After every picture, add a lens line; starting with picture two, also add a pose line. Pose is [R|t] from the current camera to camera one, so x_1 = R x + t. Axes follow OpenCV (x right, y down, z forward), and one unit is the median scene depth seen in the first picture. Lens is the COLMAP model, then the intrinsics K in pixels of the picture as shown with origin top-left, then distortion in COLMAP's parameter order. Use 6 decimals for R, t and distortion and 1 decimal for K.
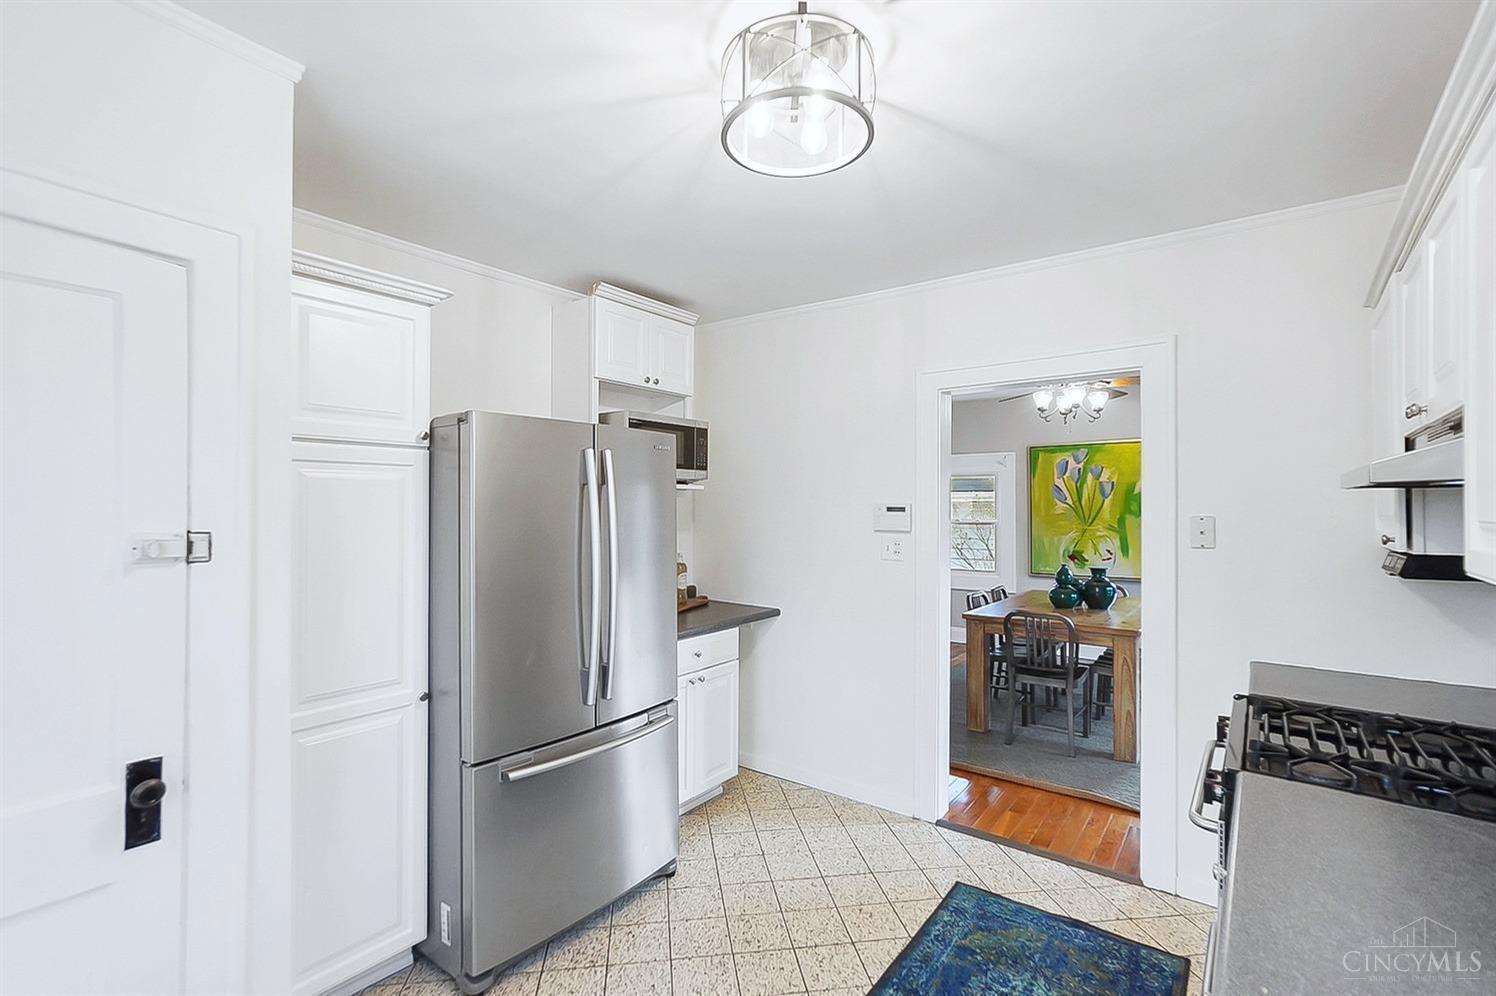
lens RADIAL K [[667.7, 0, 735.0], [0, 667.7, 499.5], [0, 0, 1]] dist [-0.000410, 0.000362]
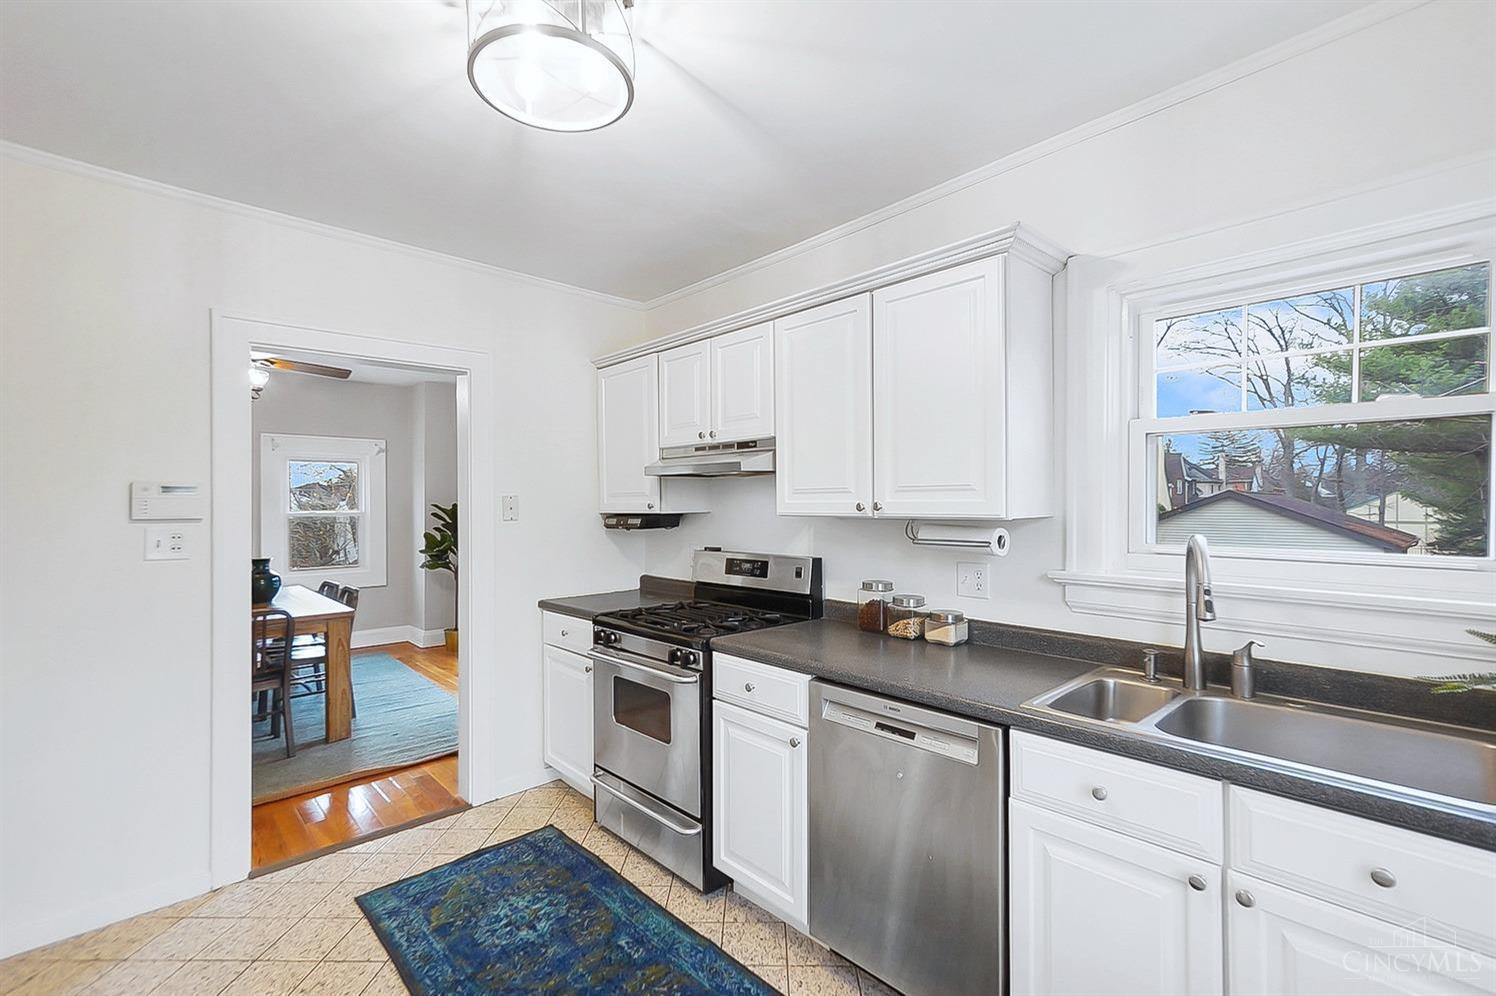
lens RADIAL K [[667.7, 0, 733.2], [0, 667.7, 499.8], [0, 0, 1]] dist [-0.000410, 0.000362]
pose [[0.161756, -0.001607, 0.986830, -0.494803], [-0.003728, 0.999991, 0.002239, 0.028206], [-0.986824, -0.004041, 0.161748, 0.360993]]
